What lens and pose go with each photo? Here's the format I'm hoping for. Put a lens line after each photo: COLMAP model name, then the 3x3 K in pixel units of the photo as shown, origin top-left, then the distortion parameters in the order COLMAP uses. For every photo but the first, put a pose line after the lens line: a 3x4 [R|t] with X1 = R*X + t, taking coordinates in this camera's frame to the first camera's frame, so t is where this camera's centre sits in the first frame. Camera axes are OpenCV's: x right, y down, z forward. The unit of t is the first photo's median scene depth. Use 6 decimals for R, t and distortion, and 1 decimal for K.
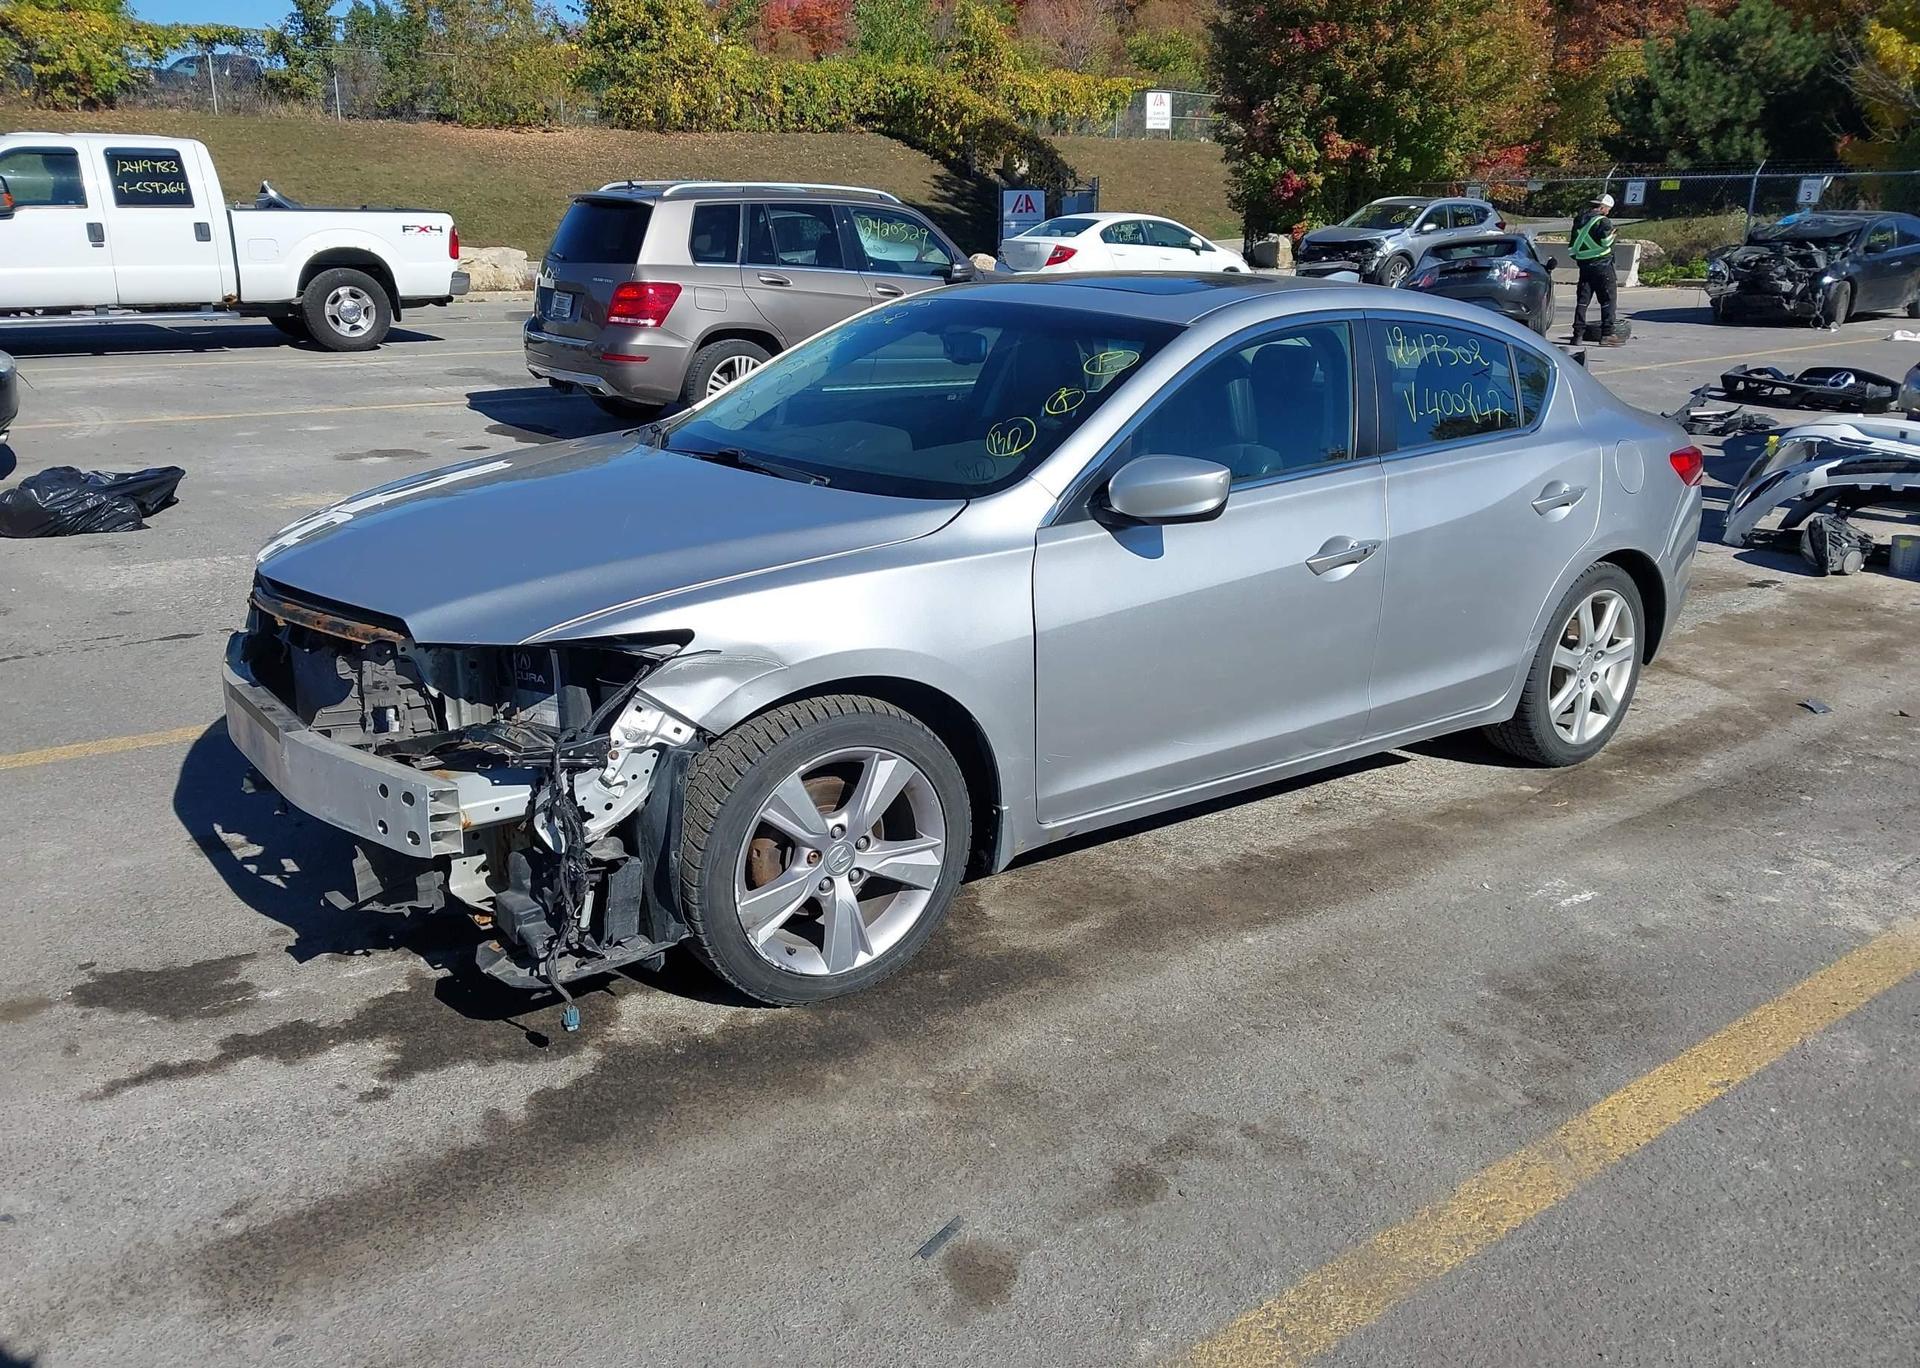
lens RADIAL K [[1475.6, 0, 953.5], [0, 1475.6, 704.8], [0, 0, 1]] dist [-0.004131, 0.005292]
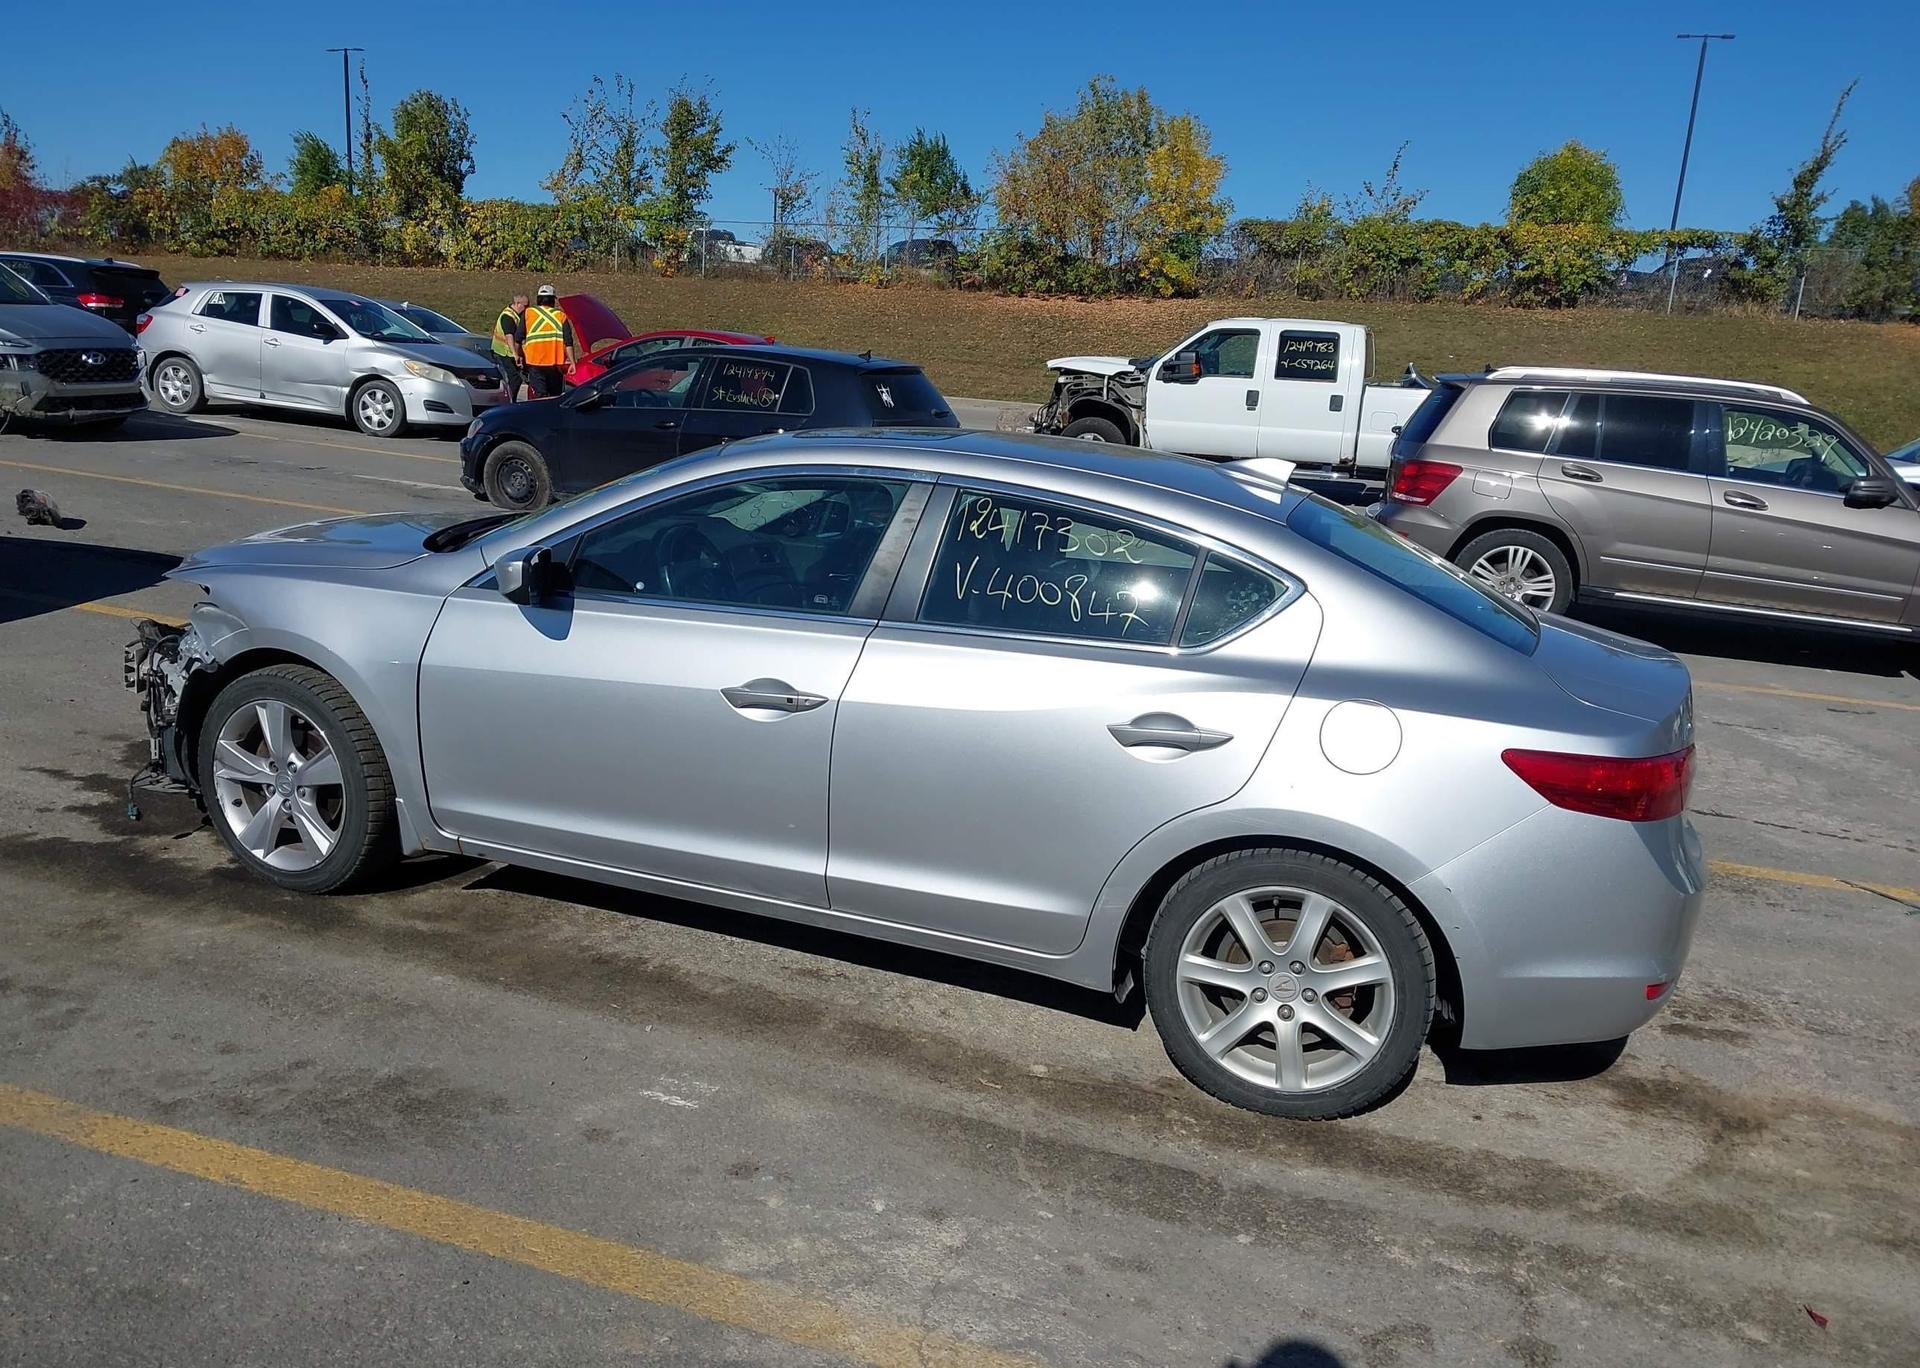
lens RADIAL K [[1450.6, 0, 964.6], [0, 1450.6, 762.1], [0, 0, 1]] dist [0.036996, -0.055219]
pose [[0.582728, 0.245570, -0.774676, 0.276784], [-0.310477, 0.948214, 0.067033, -0.042824], [0.751020, 0.201458, 0.628795, 0.127401]]
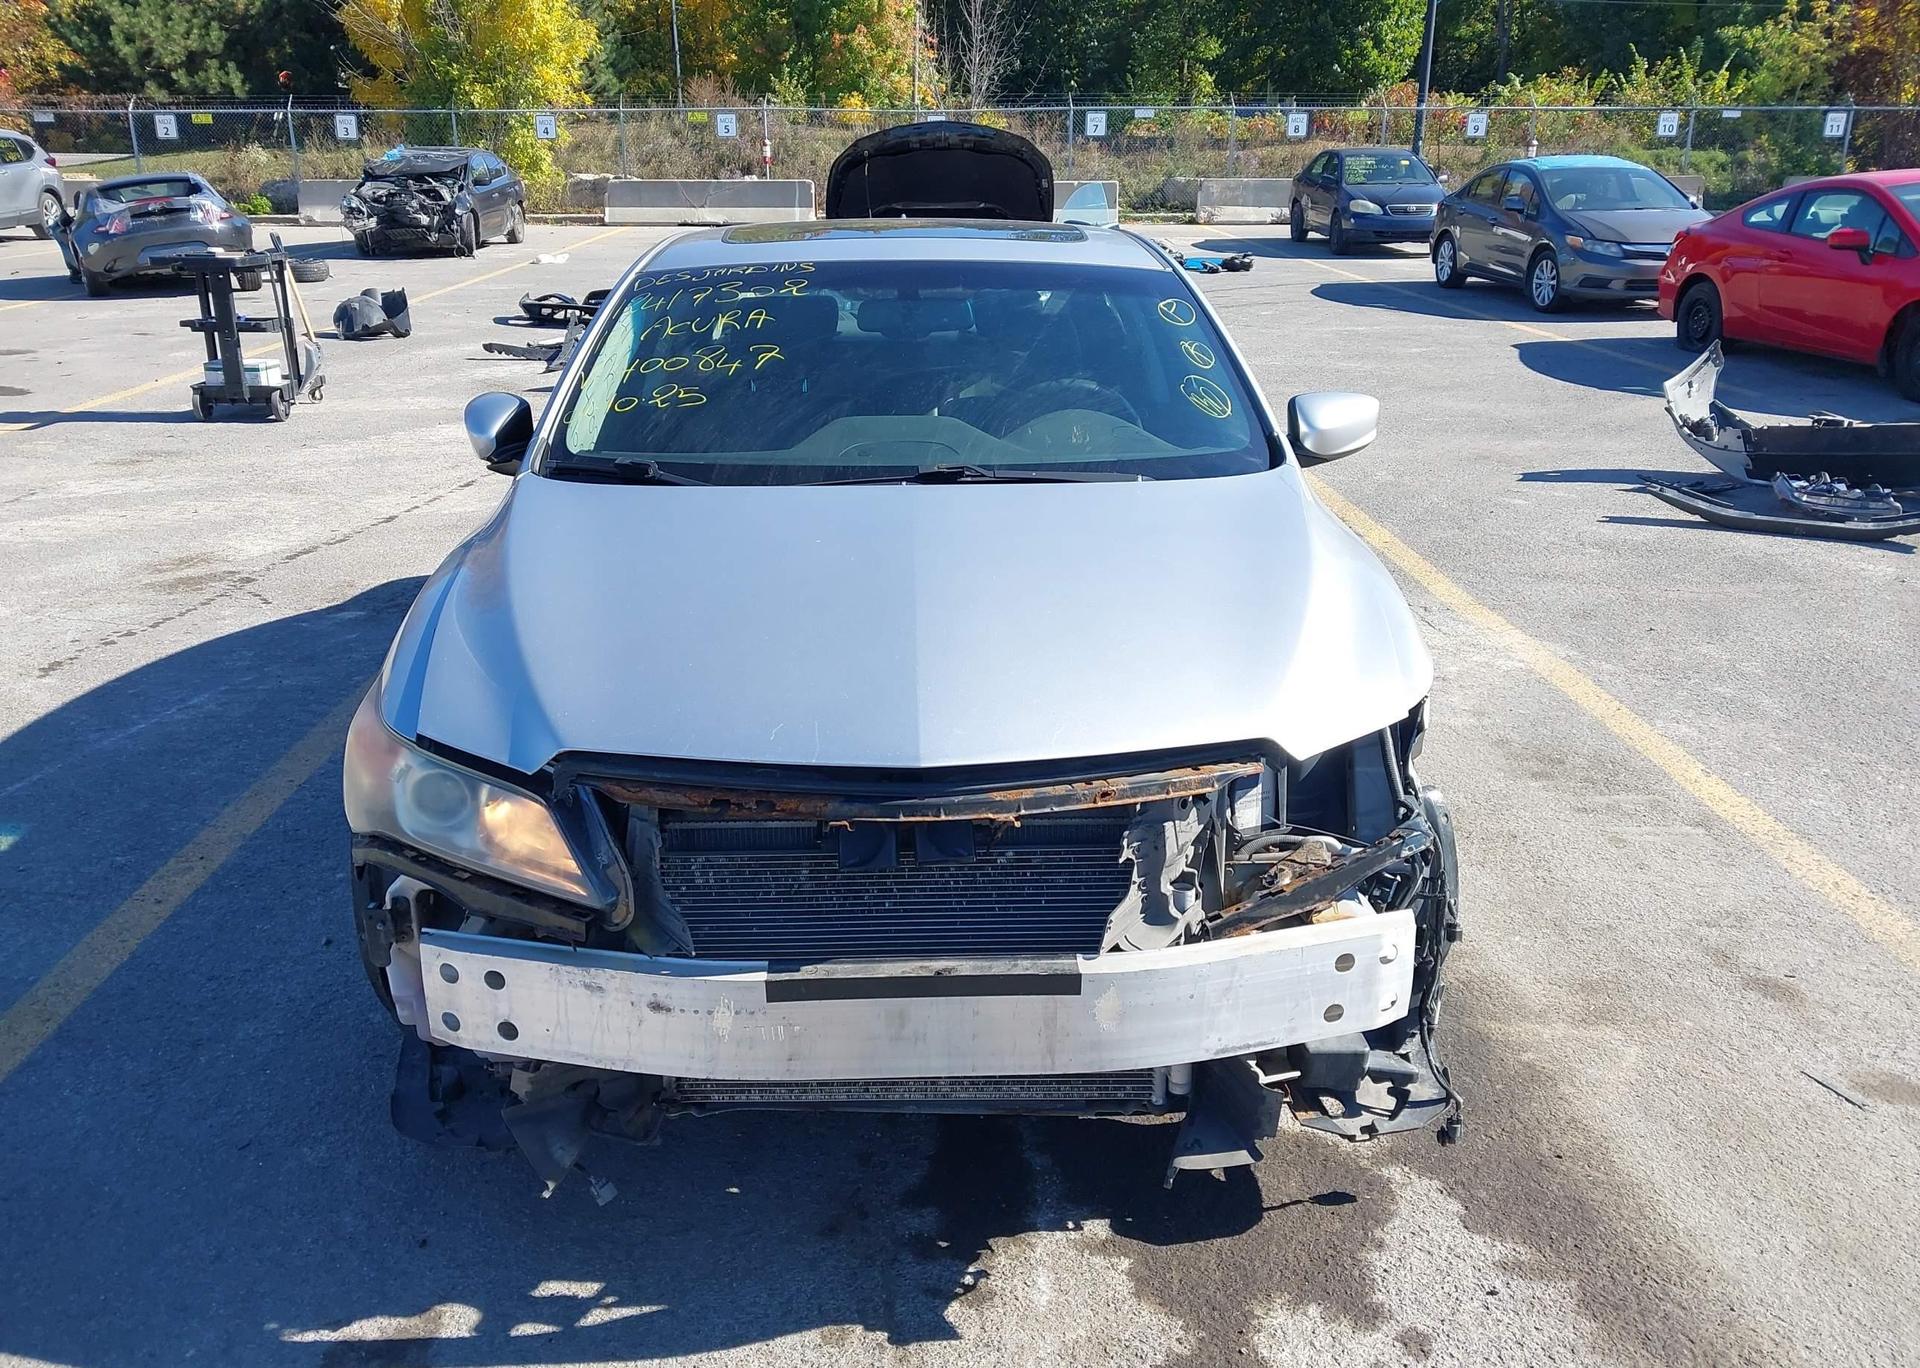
lens RADIAL K [[1512.8, 0, 954.6], [0, 1512.8, 607.7], [0, 0, 1]] dist [0.004985, -0.000102]
pose [[0.581175, -0.230084, 0.780575, -0.186123], [0.249868, 0.963317, 0.097911, -0.041647], [-0.774468, 0.138138, 0.617346, 0.114913]]
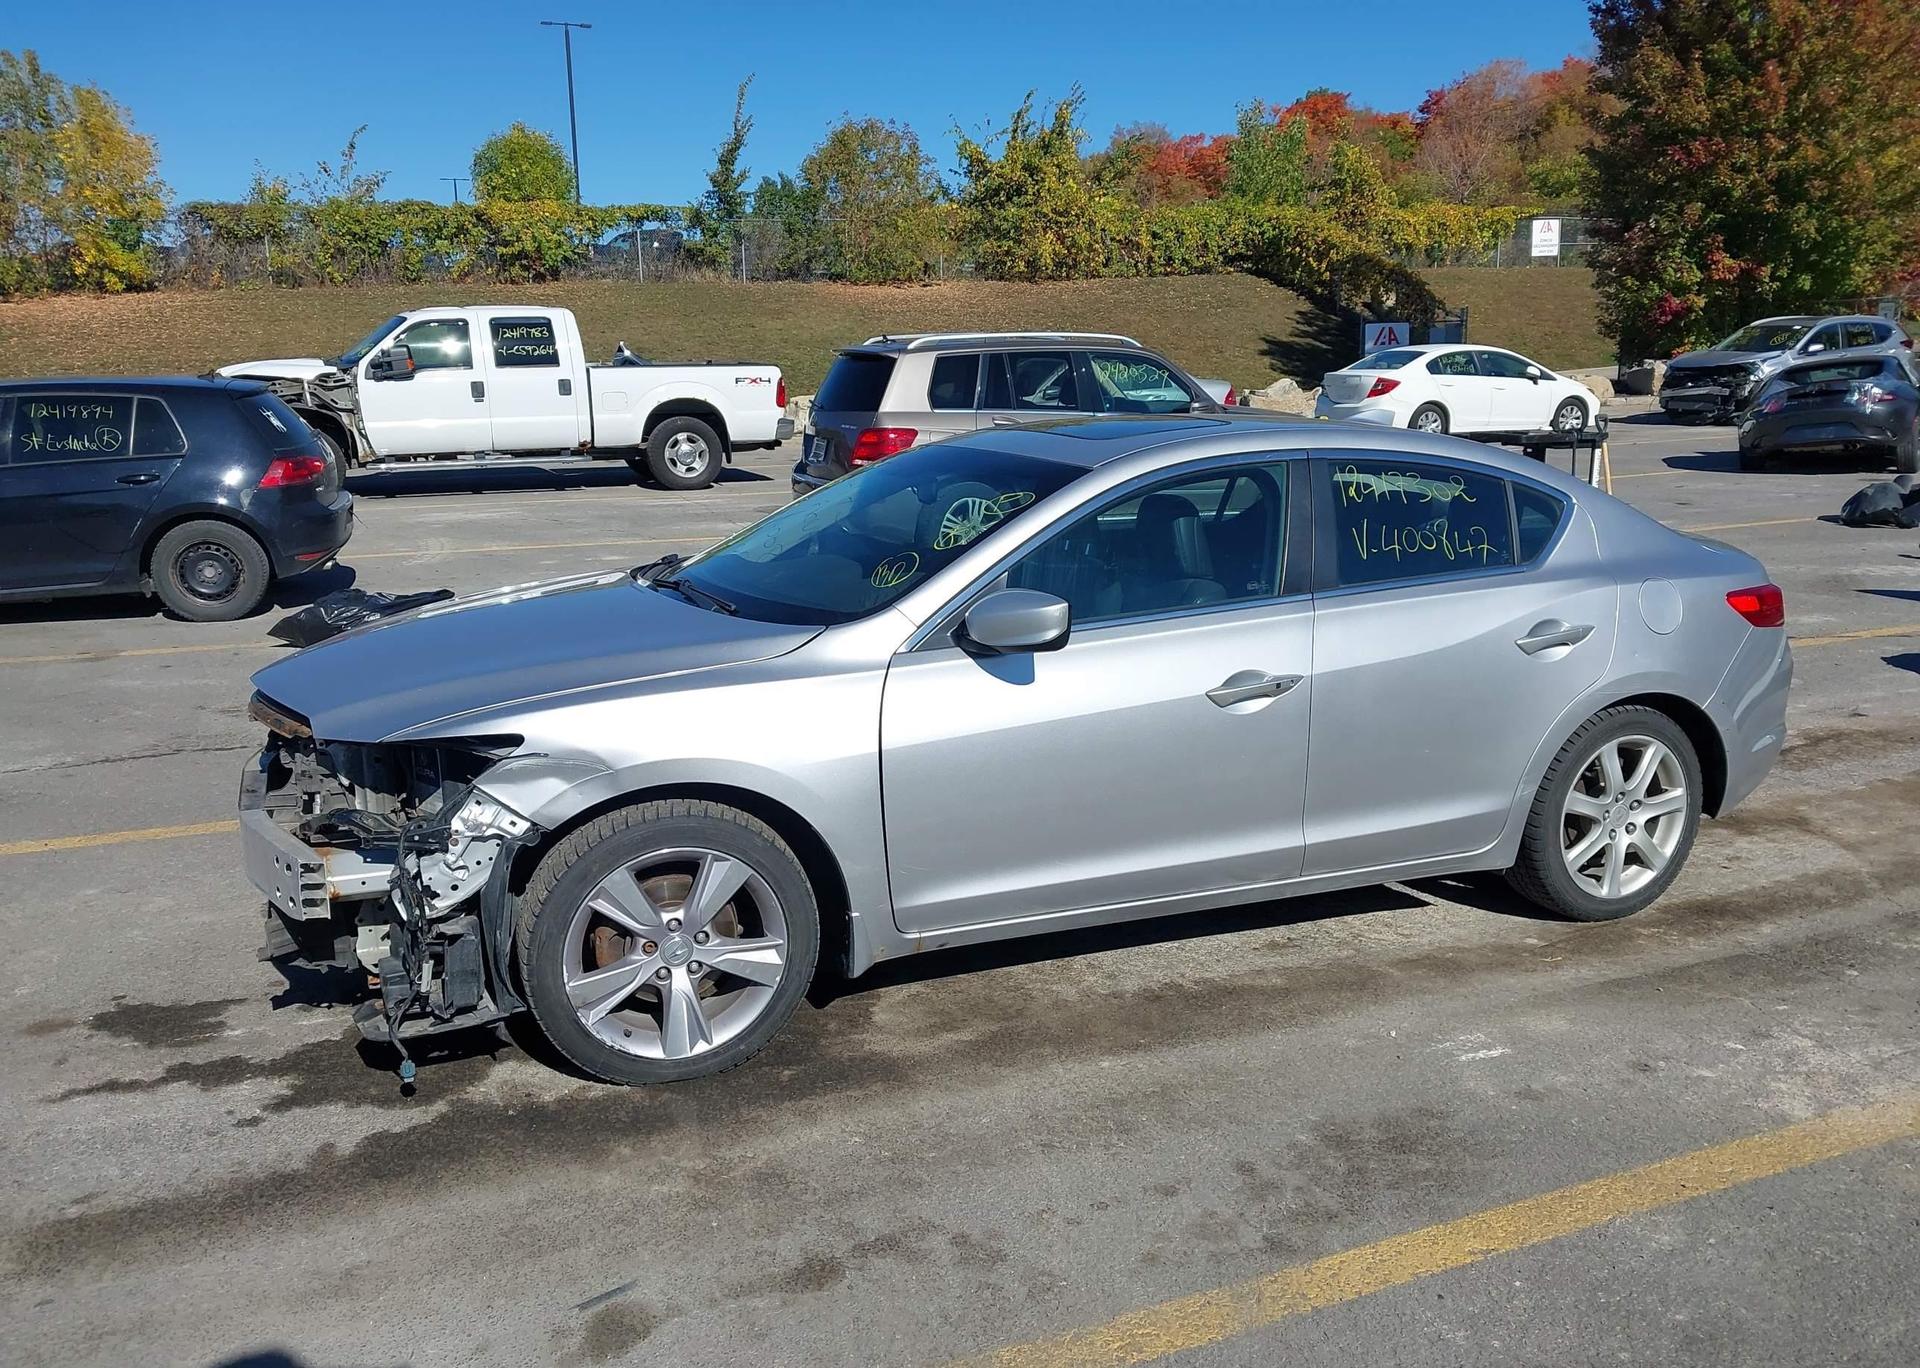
lens RADIAL K [[1464.4, 0, 962.3], [0, 1464.4, 730.7], [0, 0, 1]] dist [0.016425, -0.030110]
pose [[0.968927, 0.033130, -0.245119, 0.076334], [-0.050085, 0.996739, -0.063263, 0.000051], [0.242224, 0.073574, 0.967427, -0.002406]]
